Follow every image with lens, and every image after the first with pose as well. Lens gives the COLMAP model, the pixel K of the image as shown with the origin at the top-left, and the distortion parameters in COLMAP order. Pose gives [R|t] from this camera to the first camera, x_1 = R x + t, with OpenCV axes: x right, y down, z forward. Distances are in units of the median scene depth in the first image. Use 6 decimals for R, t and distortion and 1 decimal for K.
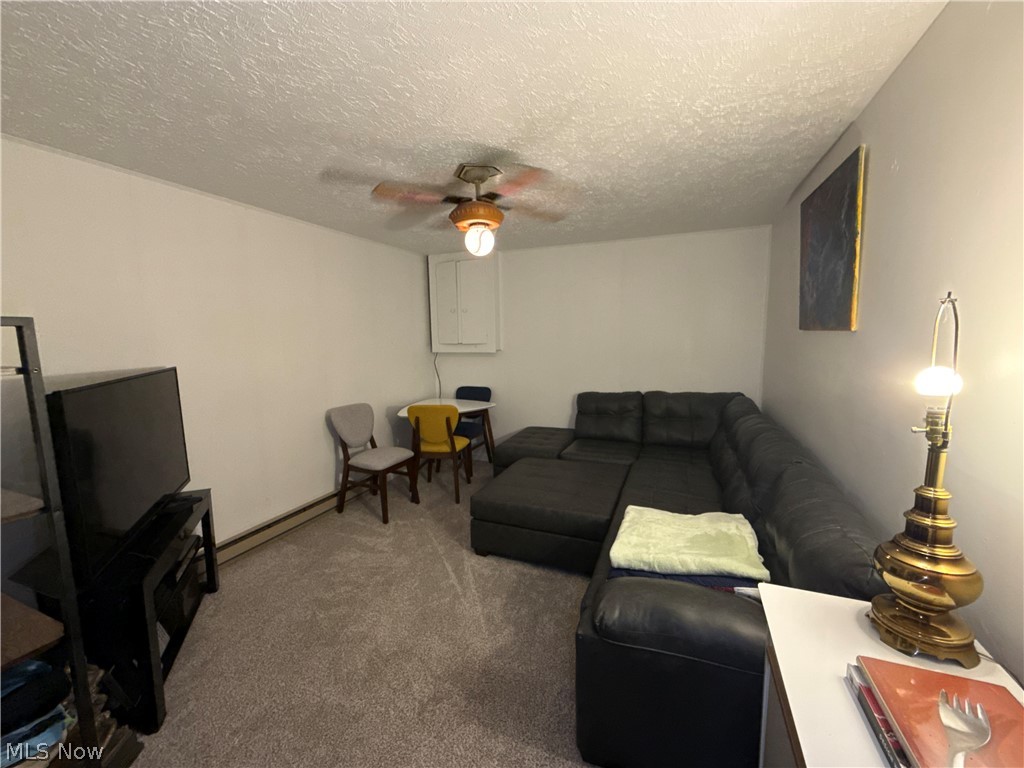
lens RADIAL K [[406.9, 0, 514.8], [0, 406.9, 385.3], [0, 0, 1]] dist [-0.002043, -0.000186]
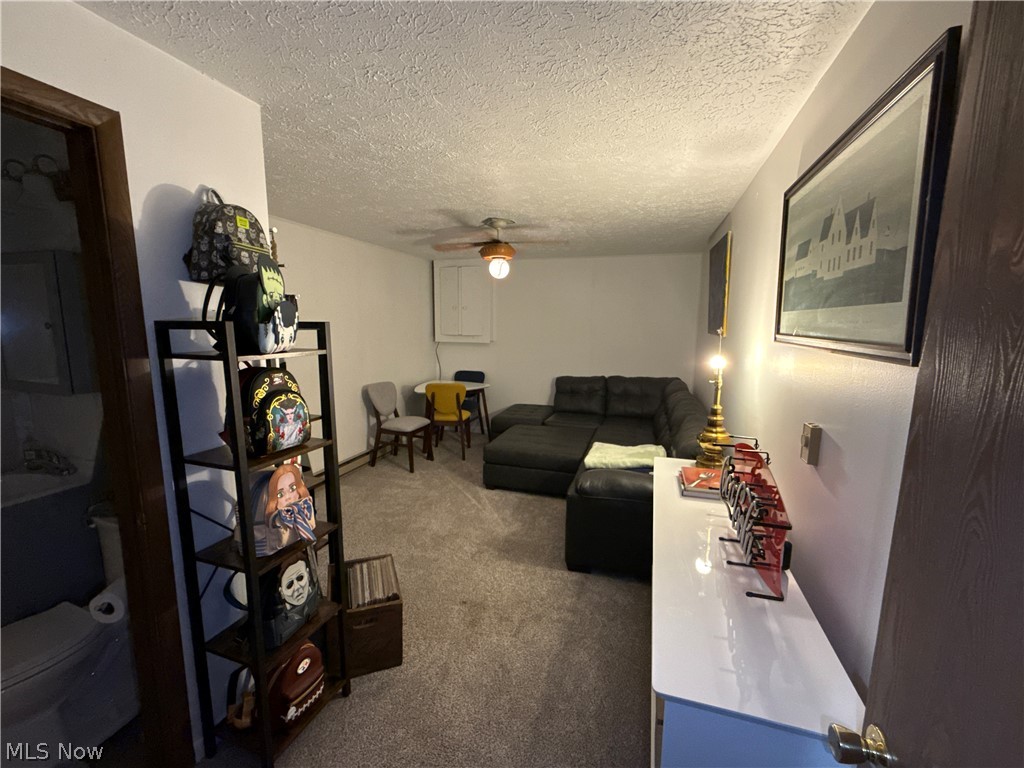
lens RADIAL K [[413.3, 0, 516.0], [0, 413.3, 381.4], [0, 0, 1]] dist [-0.000162, -0.000029]
pose [[0.996414, 0.014221, 0.083403, -0.096303], [-0.015437, 0.999784, 0.013945, 0.021555], [-0.083187, -0.015182, 0.996418, -0.336748]]
